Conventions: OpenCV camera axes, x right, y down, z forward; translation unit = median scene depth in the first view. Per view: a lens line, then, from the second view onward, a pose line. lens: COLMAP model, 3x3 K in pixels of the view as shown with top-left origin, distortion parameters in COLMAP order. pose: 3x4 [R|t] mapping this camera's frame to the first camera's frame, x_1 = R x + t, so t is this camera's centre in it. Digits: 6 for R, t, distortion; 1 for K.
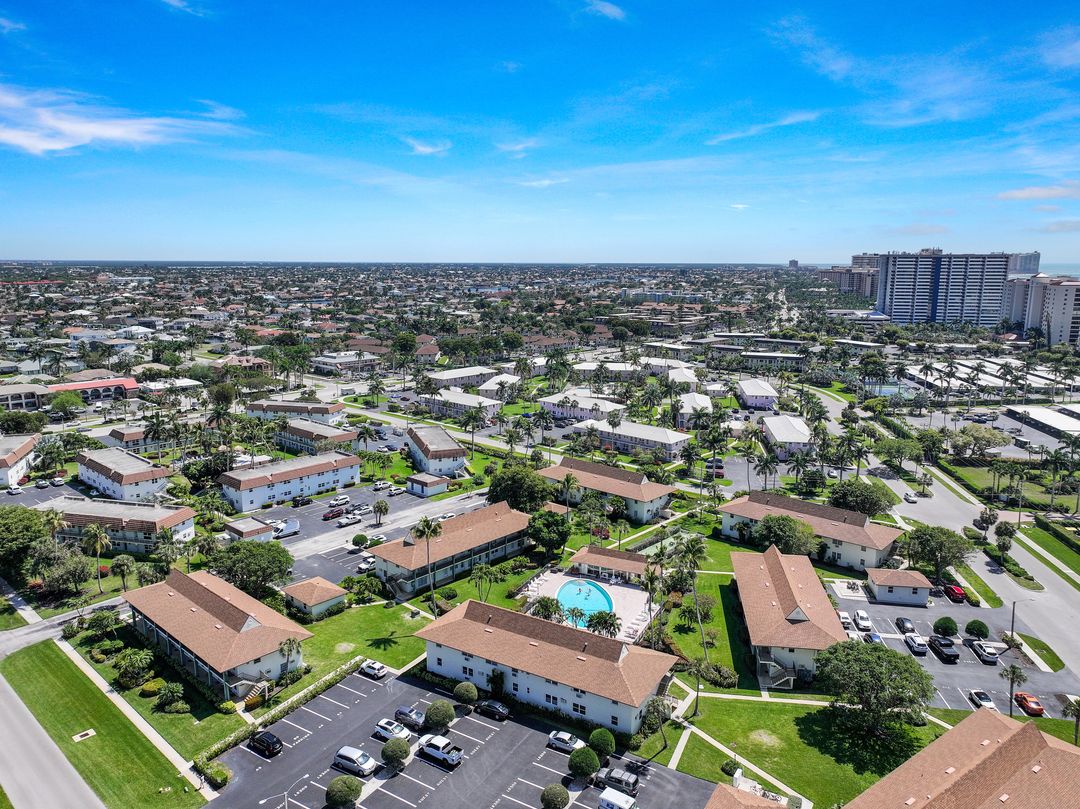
lens RADIAL K [[756.7, 0, 537.8], [0, 756.7, 443.2], [0, 0, 1]] dist [0.001571, 0.000731]
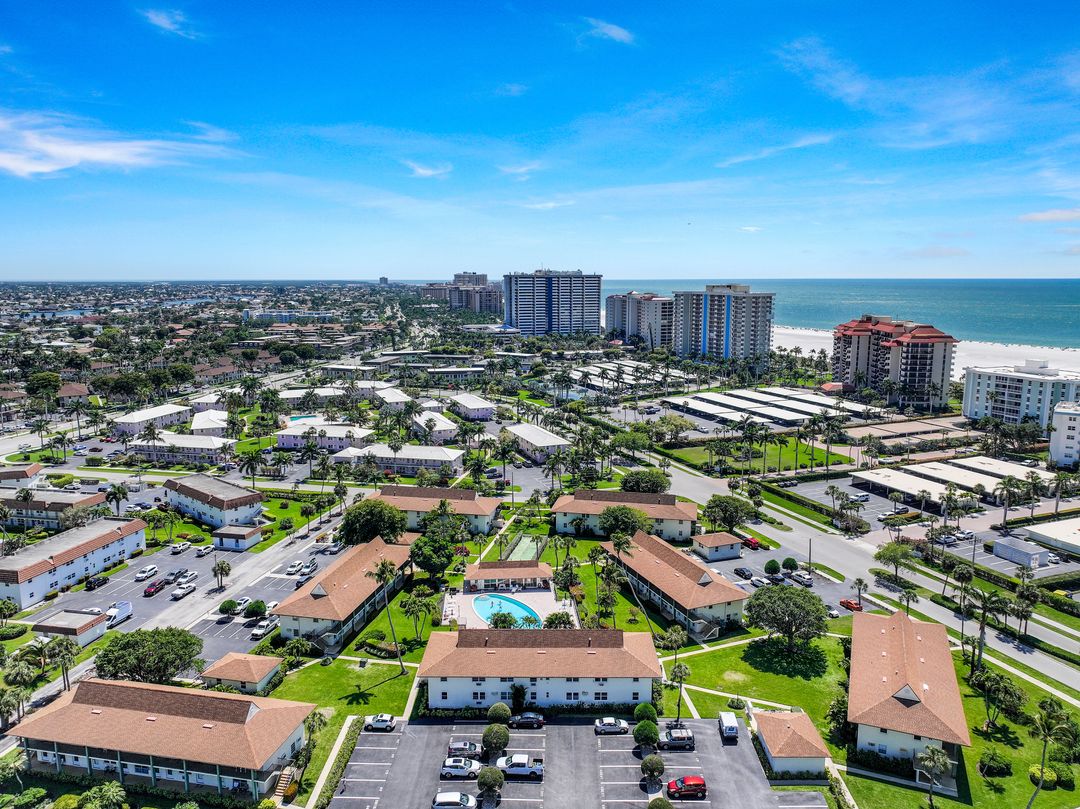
lens RADIAL K [[756.7, 0, 537.8], [0, 756.7, 443.2], [0, 0, 1]] dist [0.001571, 0.000731]
pose [[0.862302, -0.112930, 0.493641, -0.322272], [0.123045, 0.992328, 0.012077, -0.028686], [-0.491218, 0.050326, 0.869582, 0.027859]]
